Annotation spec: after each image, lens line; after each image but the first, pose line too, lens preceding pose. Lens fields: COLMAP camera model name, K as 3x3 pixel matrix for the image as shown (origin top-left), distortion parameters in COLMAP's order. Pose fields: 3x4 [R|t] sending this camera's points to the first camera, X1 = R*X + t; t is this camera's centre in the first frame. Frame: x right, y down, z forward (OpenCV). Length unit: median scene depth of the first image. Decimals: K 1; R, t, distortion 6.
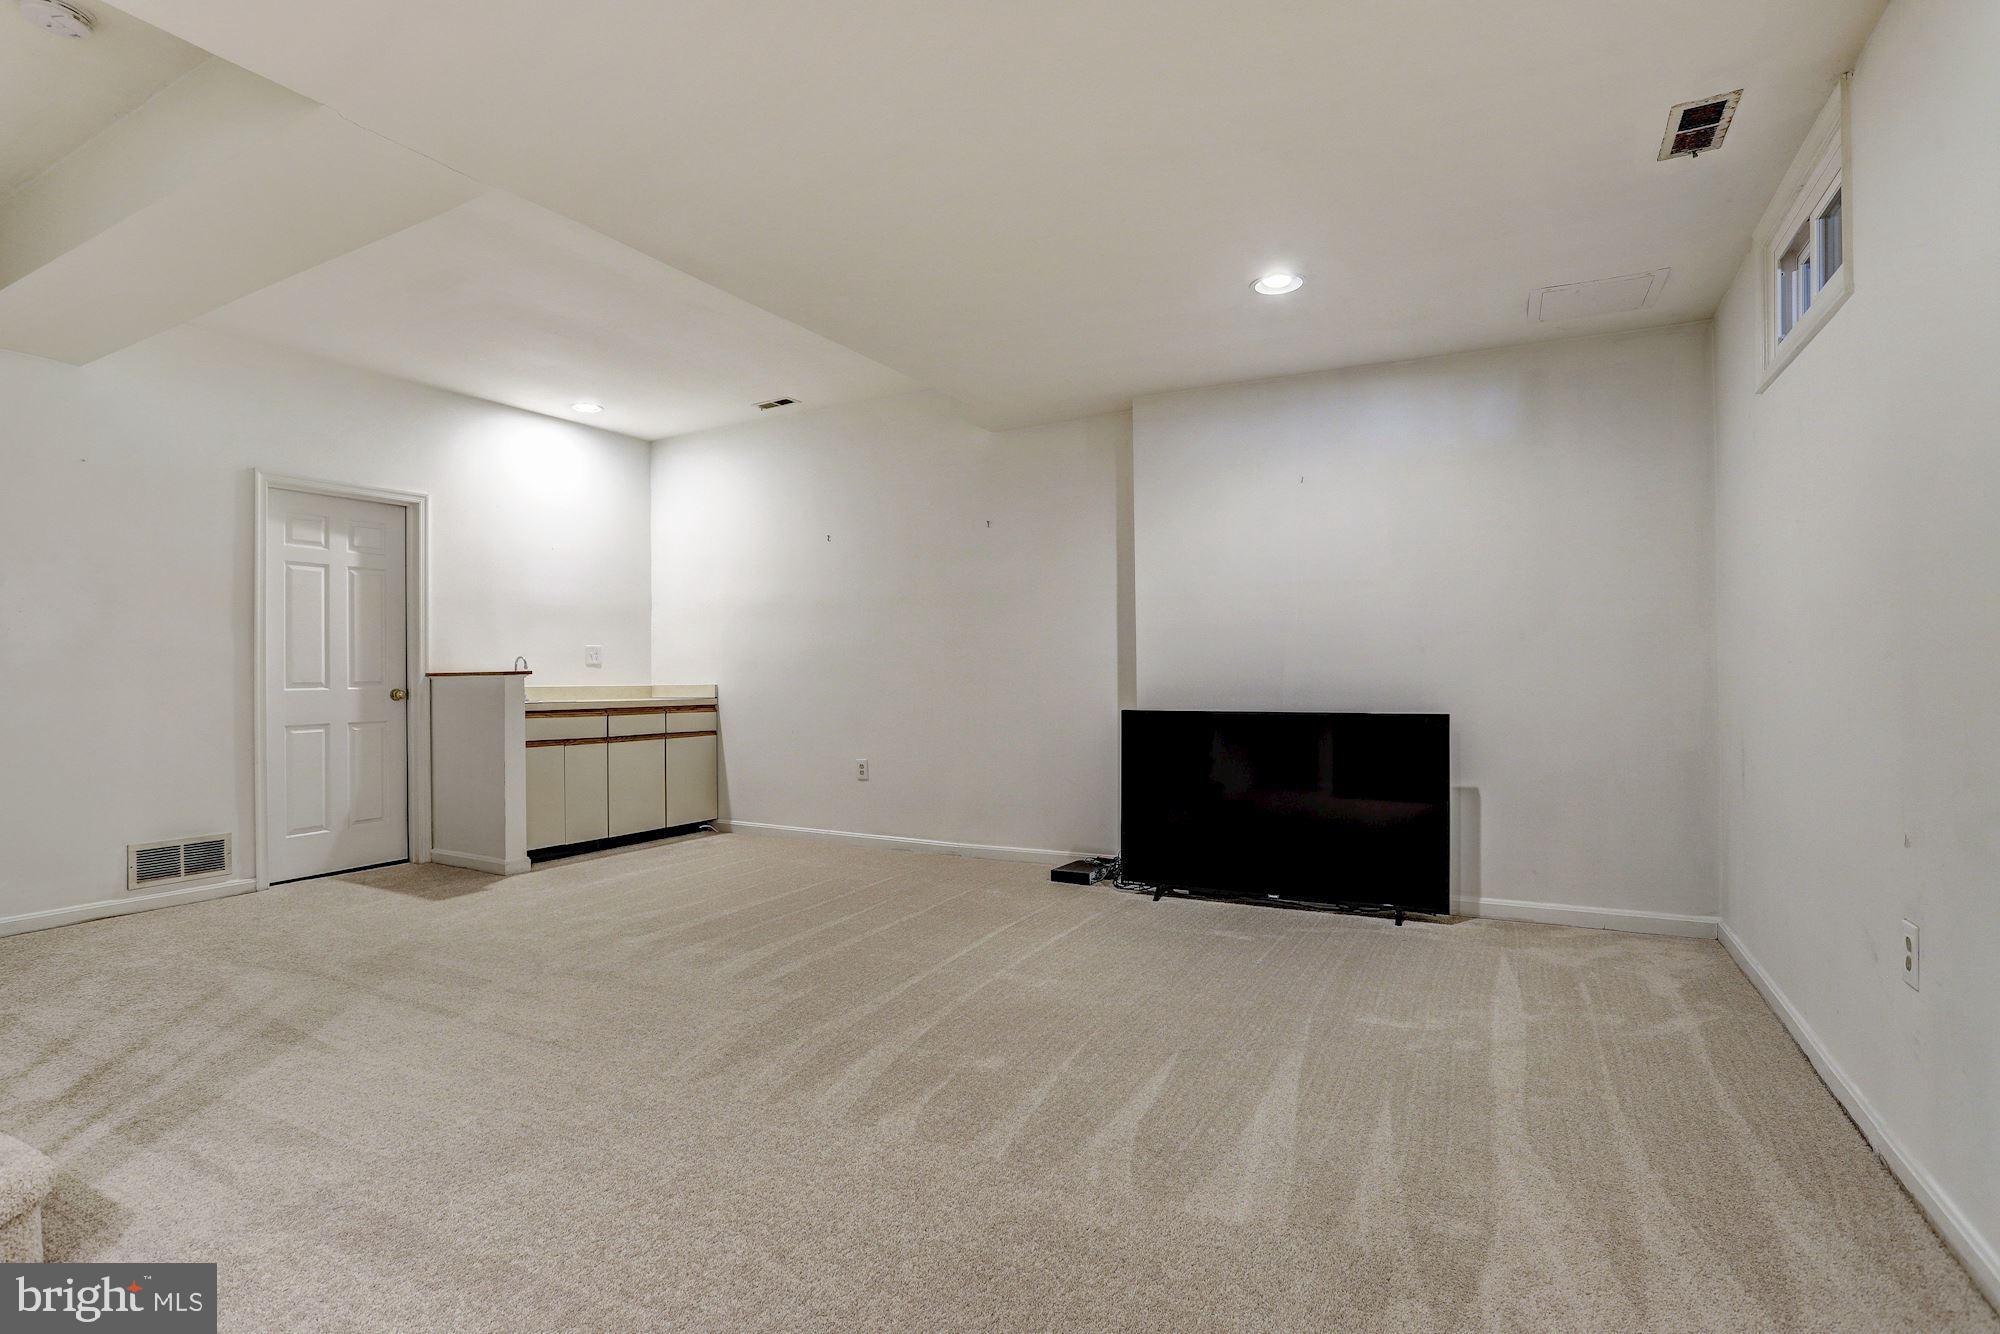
lens RADIAL K [[965.6, 0, 1001.8], [0, 965.6, 672.3], [0, 0, 1]] dist [0.004224, 0.000064]
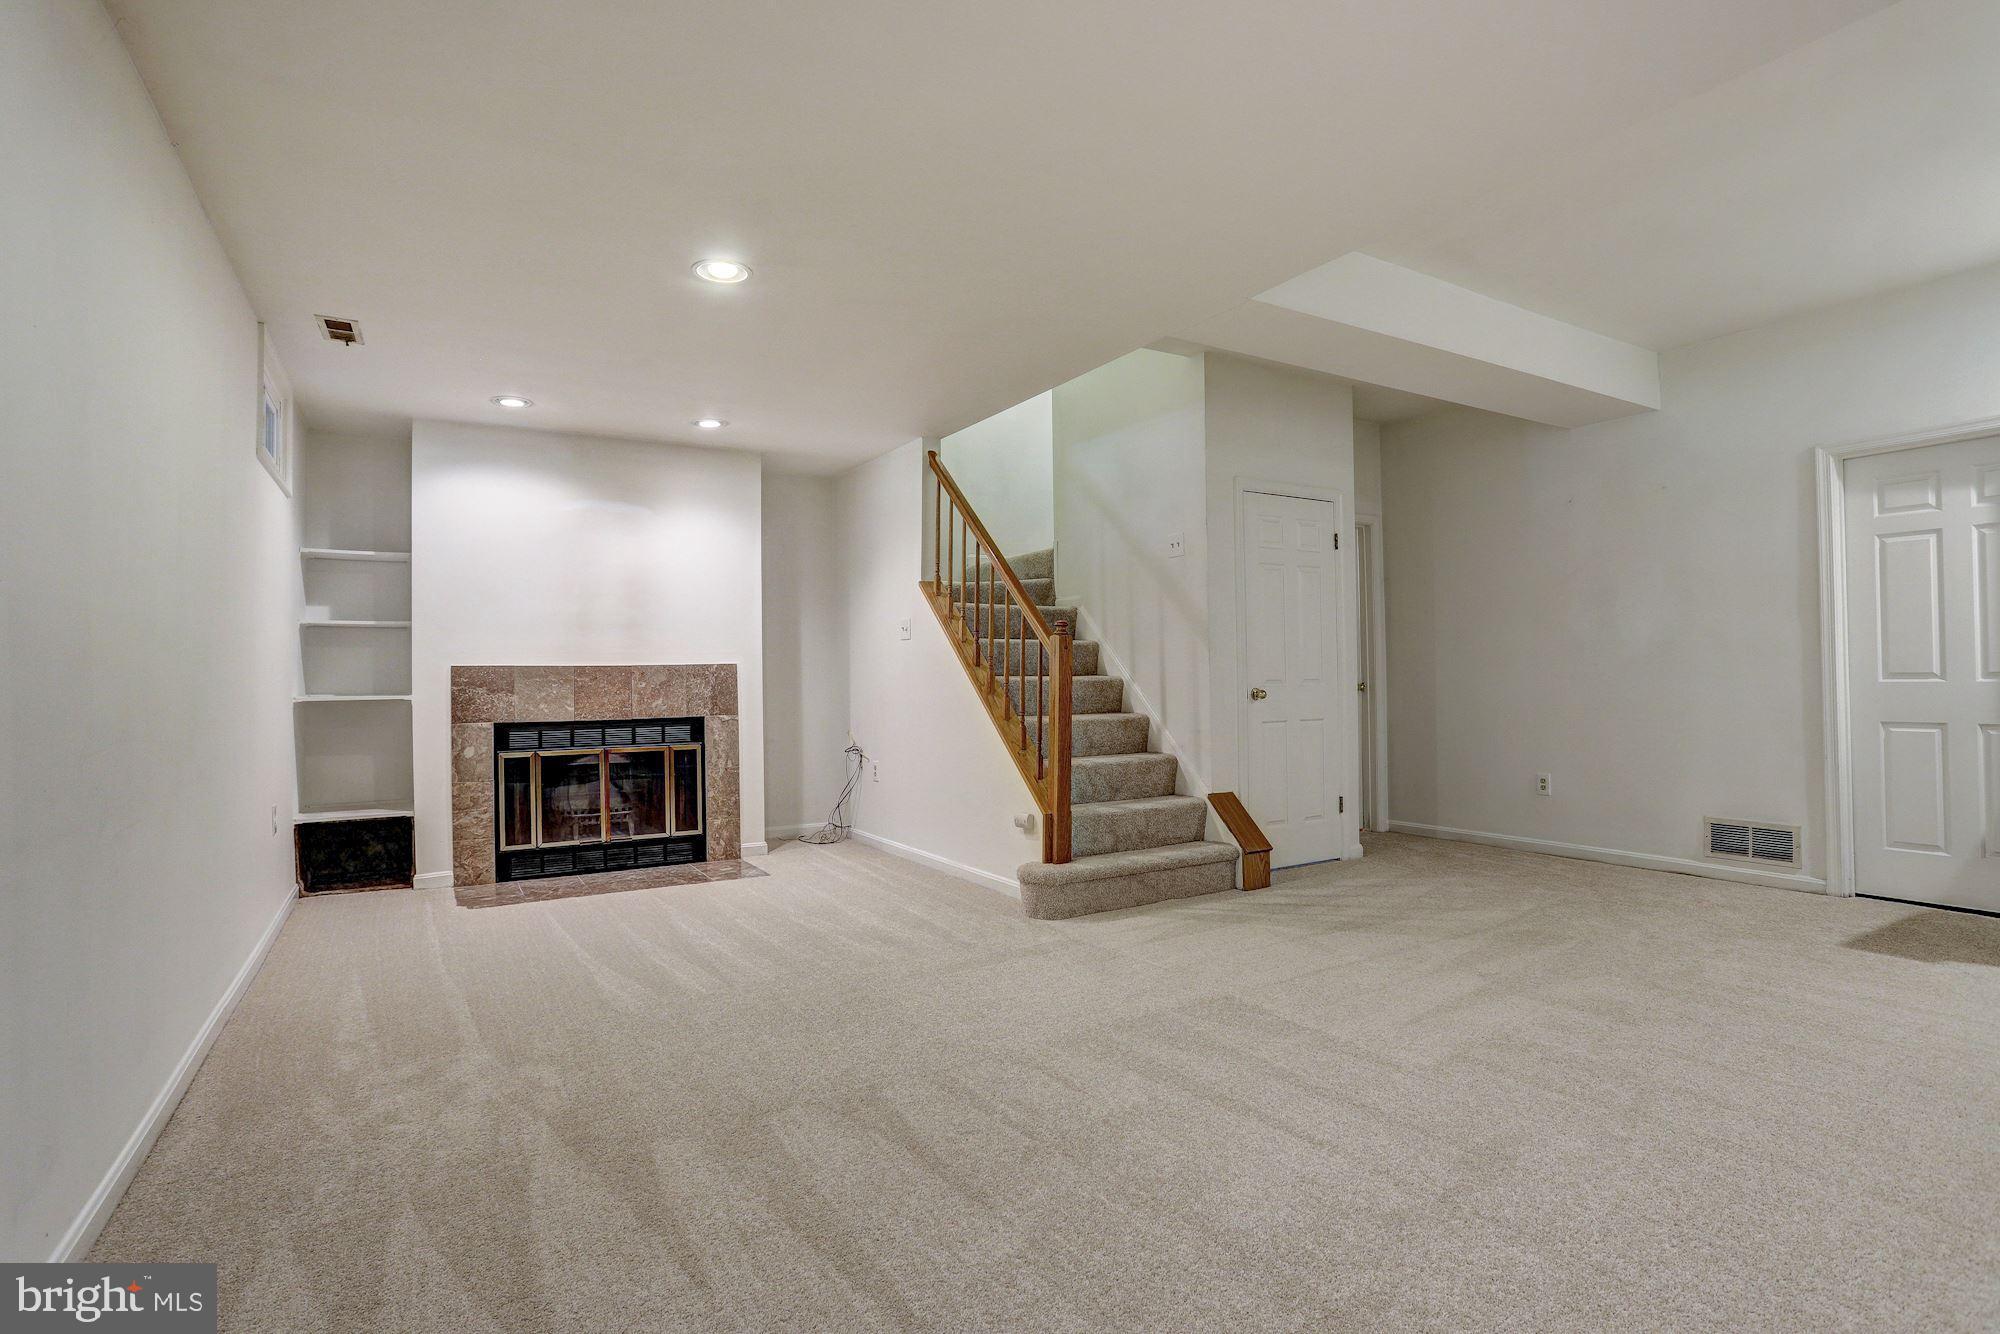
lens RADIAL K [[965.6, 0, 1005.0], [0, 965.6, 667.1], [0, 0, 1]] dist [0.004224, 0.000064]
pose [[-0.513559, 0.002664, -0.858050, 0.422722], [0.014890, 0.999872, -0.005807, -0.001490], [0.857925, -0.015759, -0.513534, 0.758377]]
